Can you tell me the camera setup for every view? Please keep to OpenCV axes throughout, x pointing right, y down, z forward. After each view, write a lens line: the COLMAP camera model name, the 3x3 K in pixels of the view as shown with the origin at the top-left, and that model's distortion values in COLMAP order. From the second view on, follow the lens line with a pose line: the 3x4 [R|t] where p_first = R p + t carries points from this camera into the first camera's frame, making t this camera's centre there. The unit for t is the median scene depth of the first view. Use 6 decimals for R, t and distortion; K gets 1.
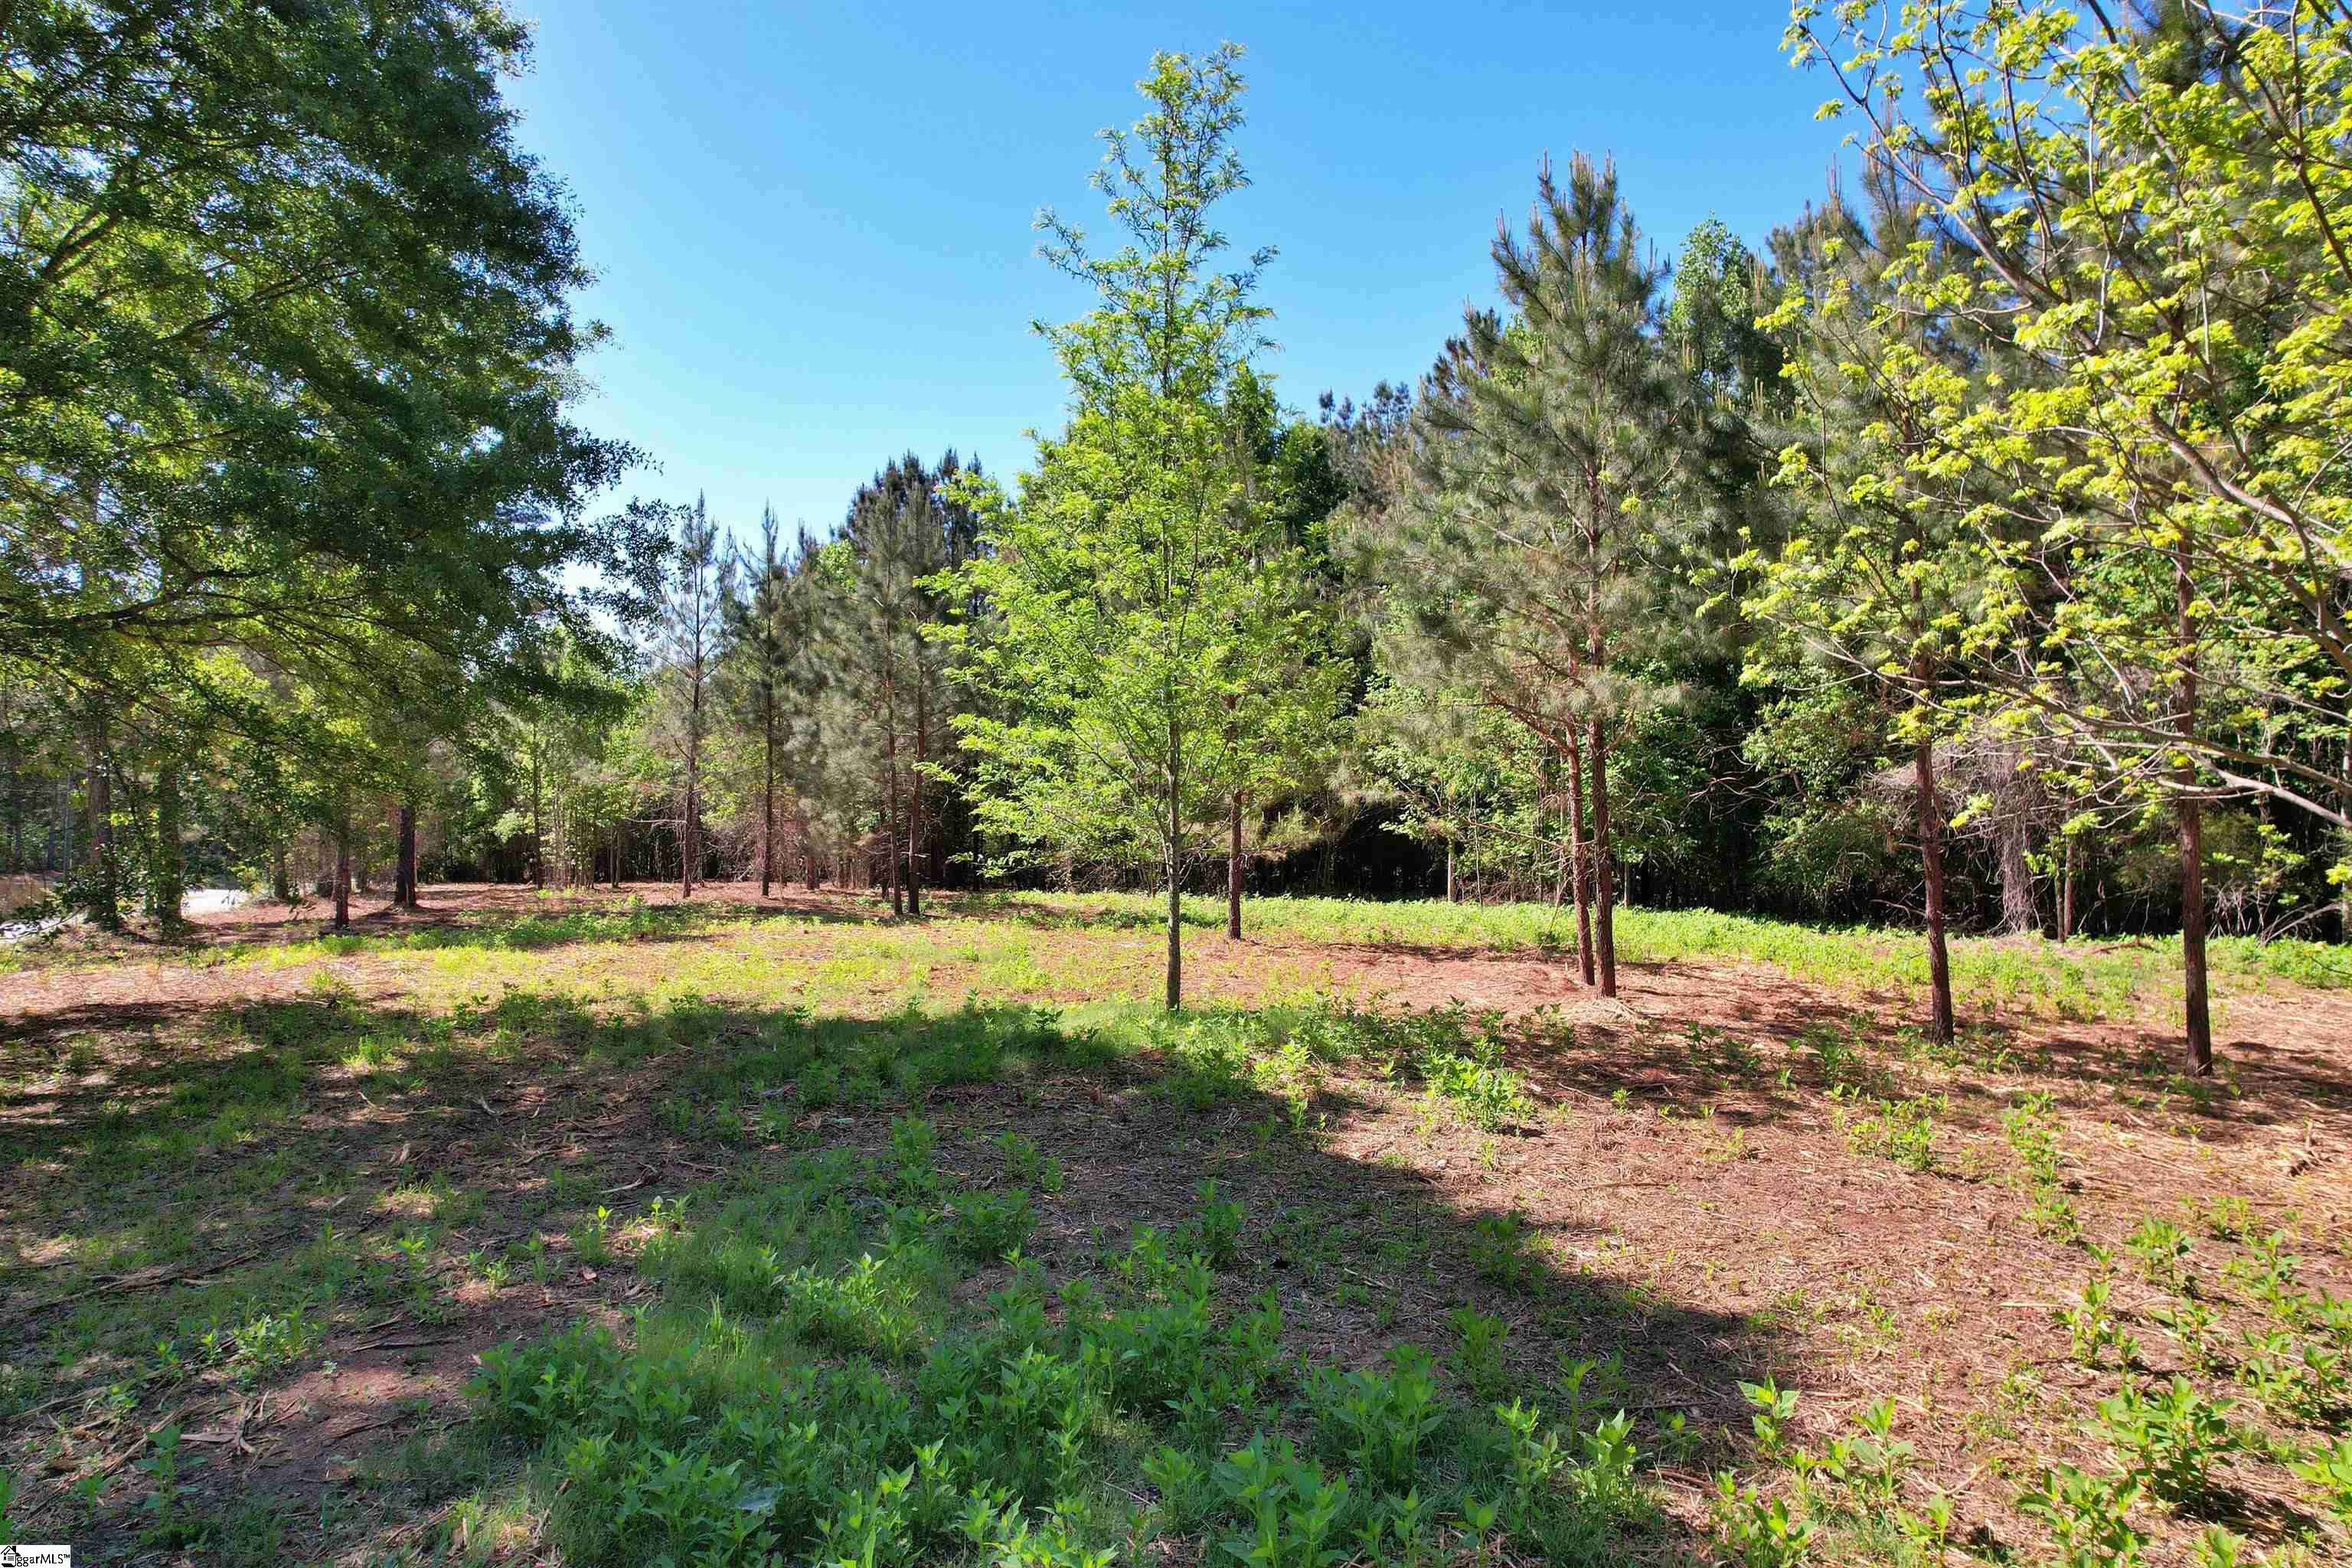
lens RADIAL K [[1521.1, 0, 1175.1], [0, 1521.1, 782.2], [0, 0, 1]] dist [-0.080586, 0.071831]
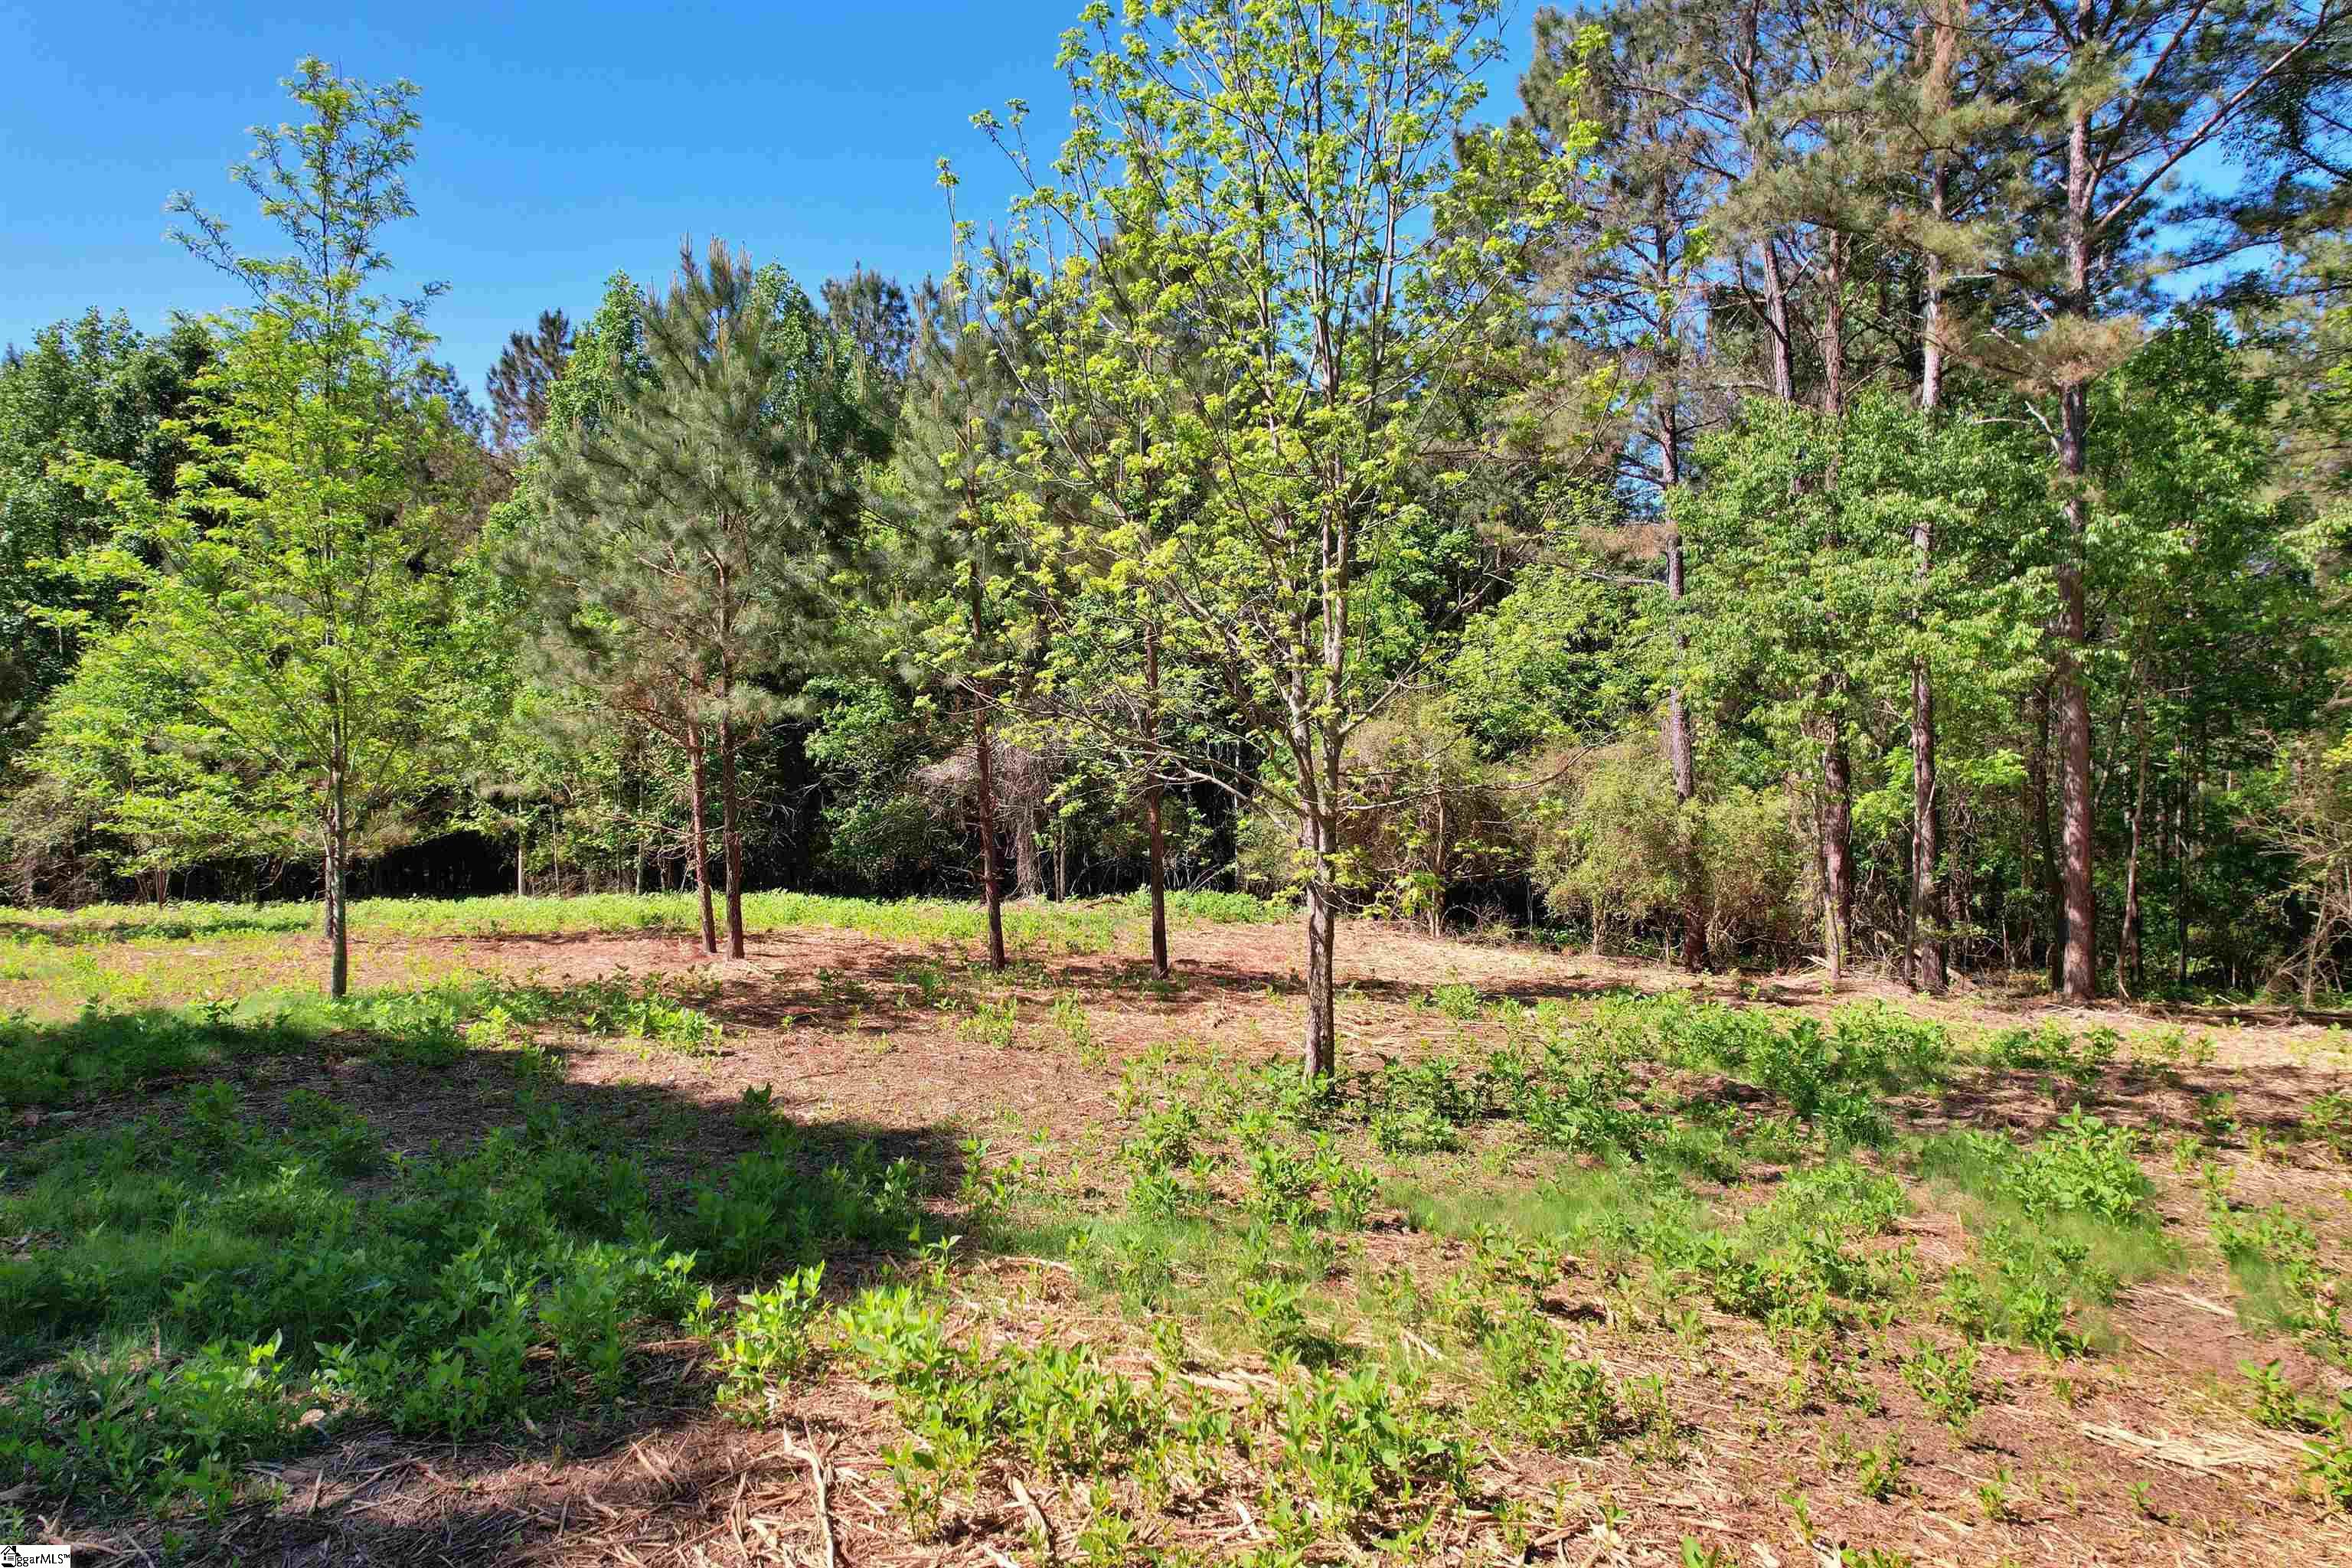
lens RADIAL K [[1490.8, 0, 1175.5], [0, 1490.8, 780.2], [0, 0, 1]] dist [0.002876, 0.000843]
pose [[0.809886, -0.005038, 0.586565, -0.111711], [0.004016, 0.999987, 0.003043, 0.000279], [-0.586573, -0.000109, 0.809896, -0.136208]]
